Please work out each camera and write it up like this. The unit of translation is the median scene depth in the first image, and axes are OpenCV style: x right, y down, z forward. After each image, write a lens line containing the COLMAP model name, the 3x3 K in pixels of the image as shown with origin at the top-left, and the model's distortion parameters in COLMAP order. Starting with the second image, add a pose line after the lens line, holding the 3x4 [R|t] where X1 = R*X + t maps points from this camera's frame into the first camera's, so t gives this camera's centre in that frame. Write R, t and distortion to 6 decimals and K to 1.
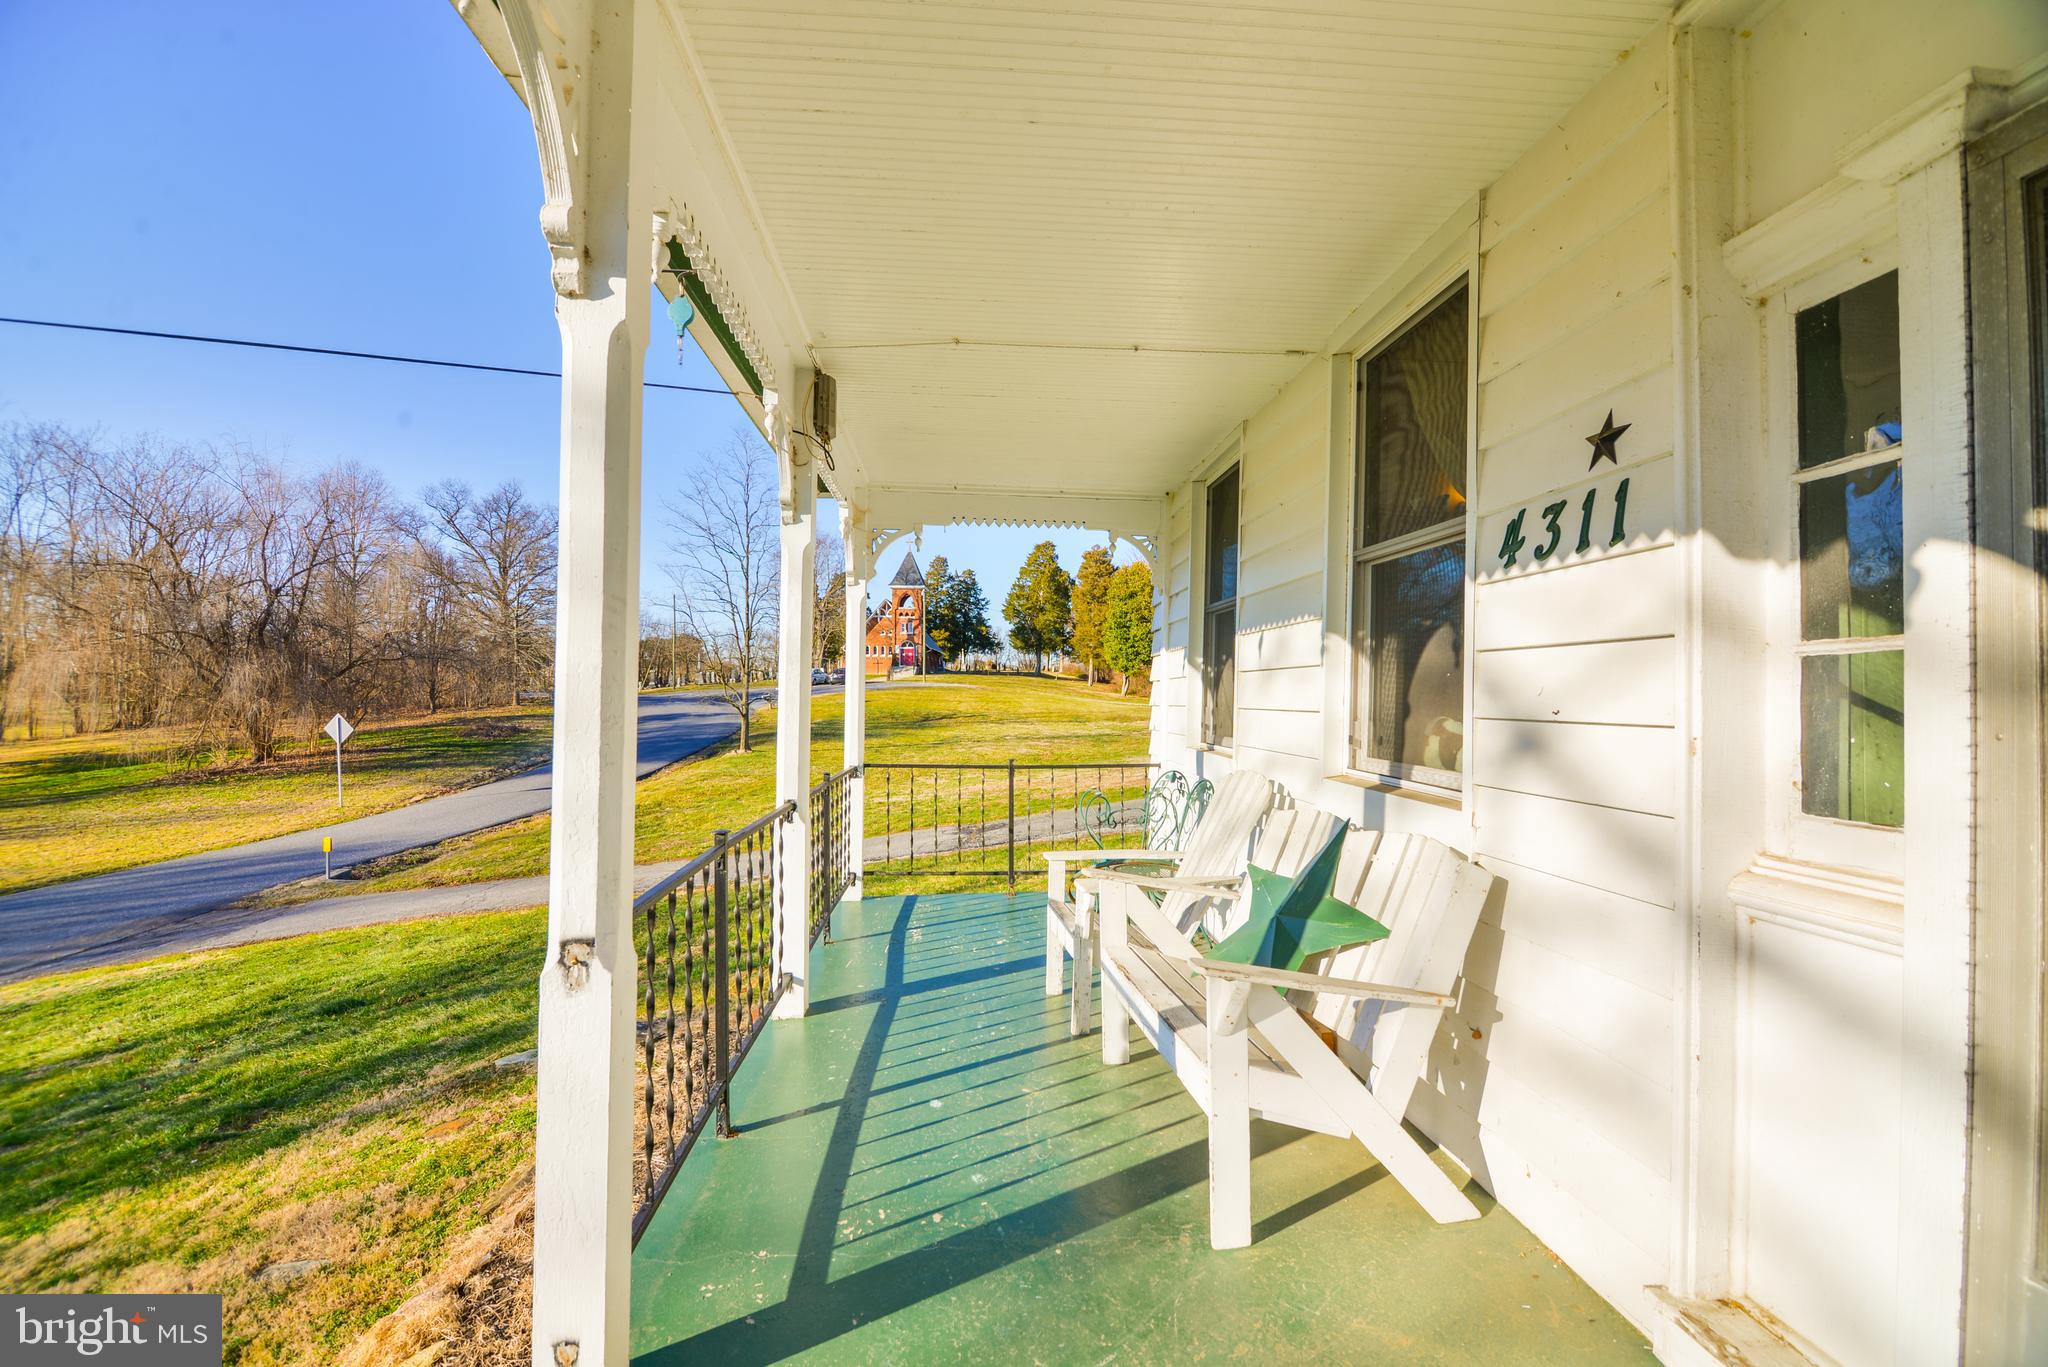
lens RADIAL K [[867.0, 0, 1024.0], [0, 867.0, 683.5], [0, 0, 1]] dist [-0.012002, -0.000127]
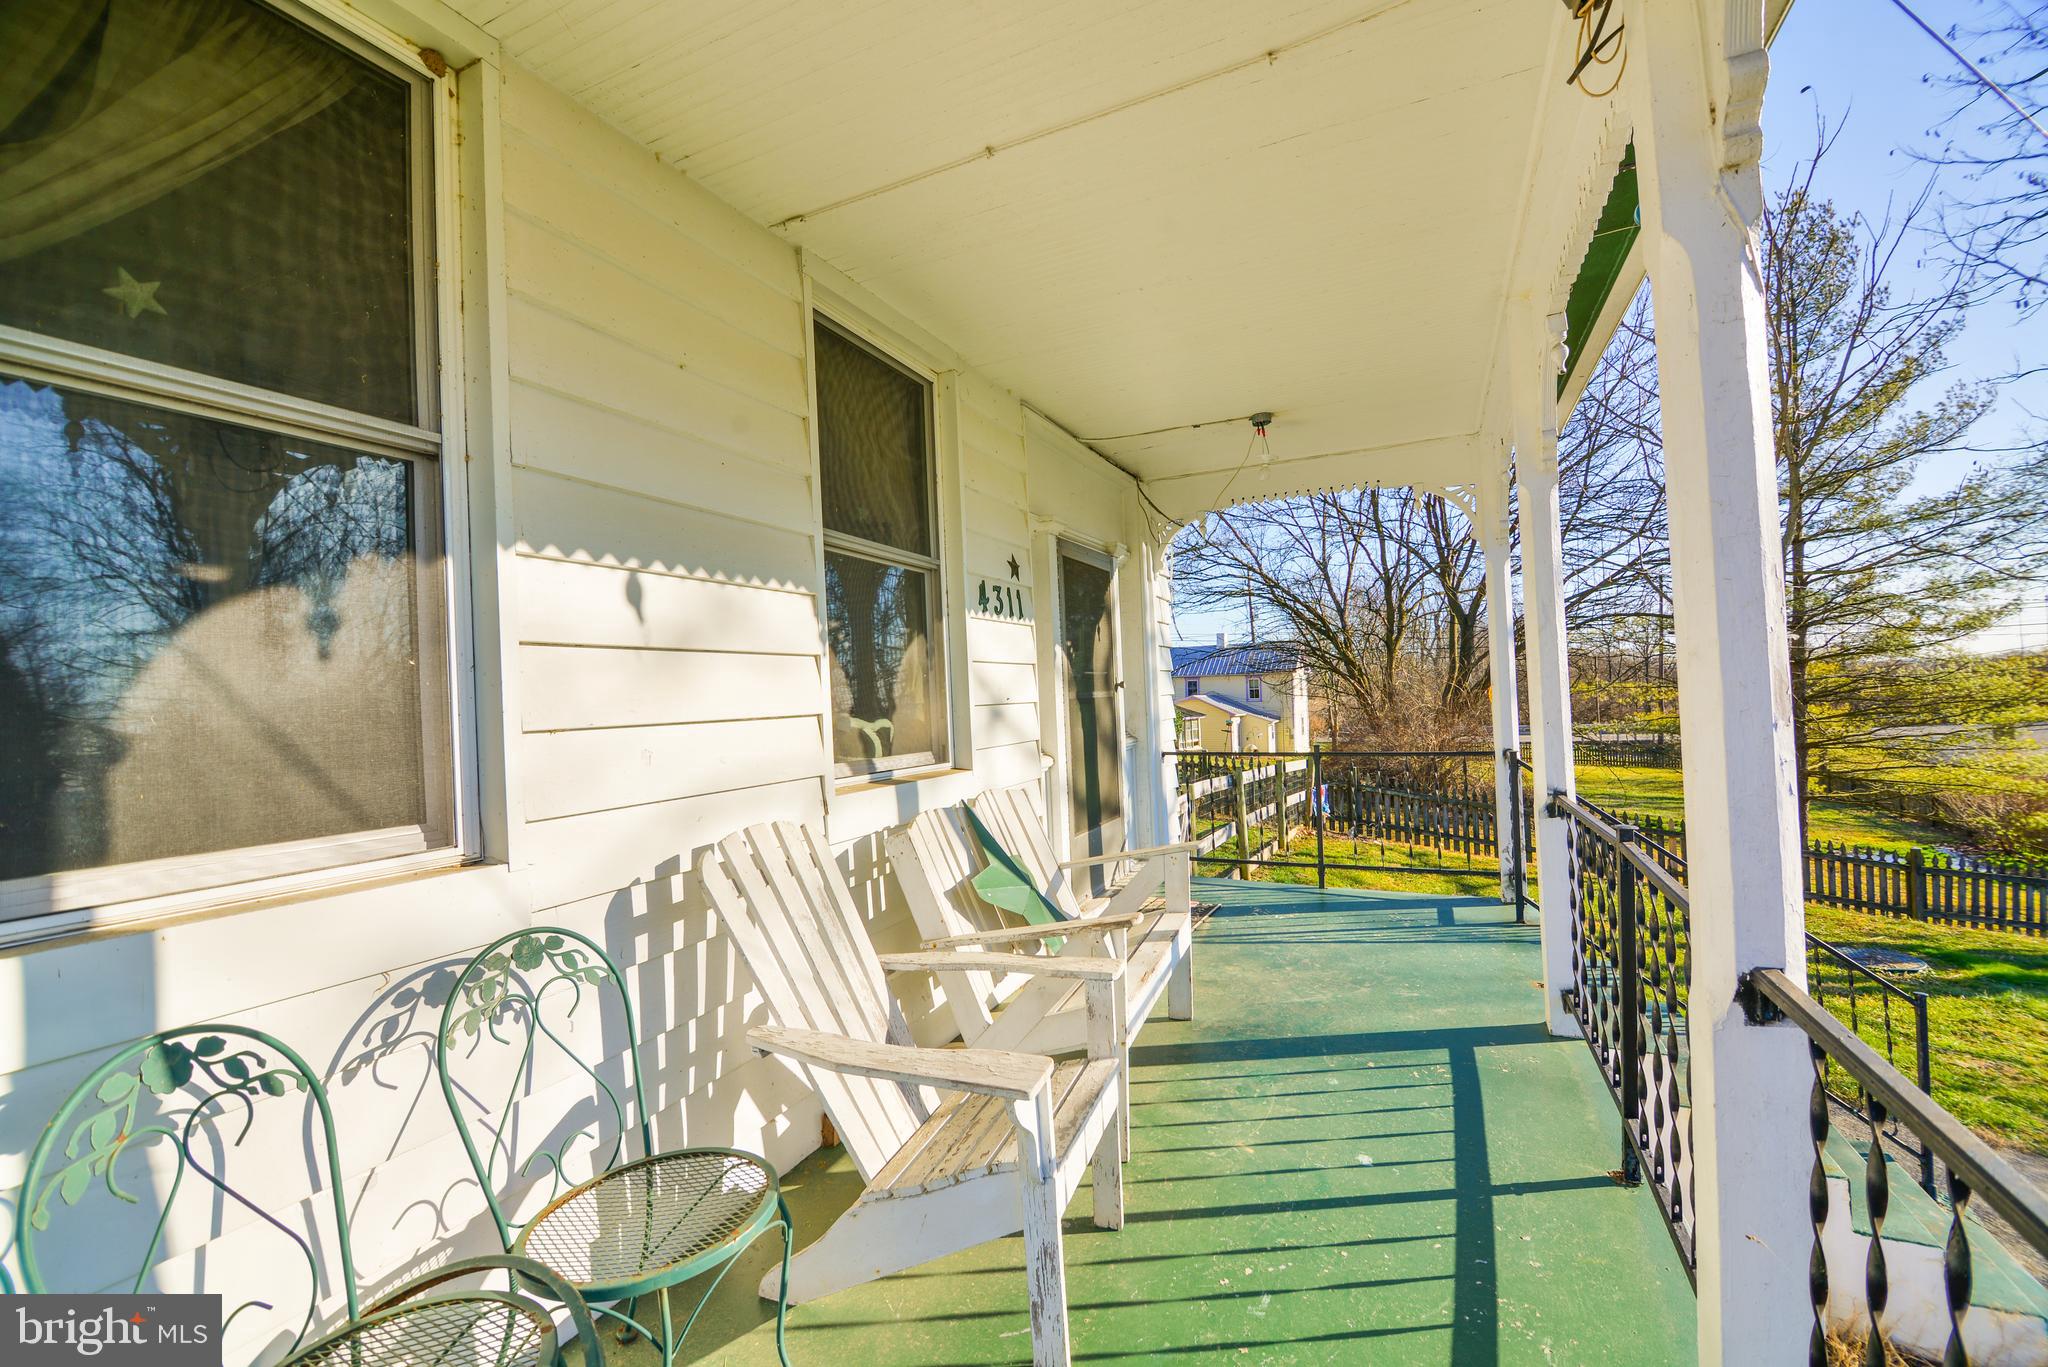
lens RADIAL K [[867.0, 0, 1024.0], [0, 867.0, 683.5], [0, 0, 1]] dist [-0.012002, -0.000127]
pose [[-0.870814, 0.035356, 0.490339, -0.304970], [0.026946, 0.999344, -0.024203, 0.040847], [-0.490873, -0.007863, -0.871196, 2.400122]]
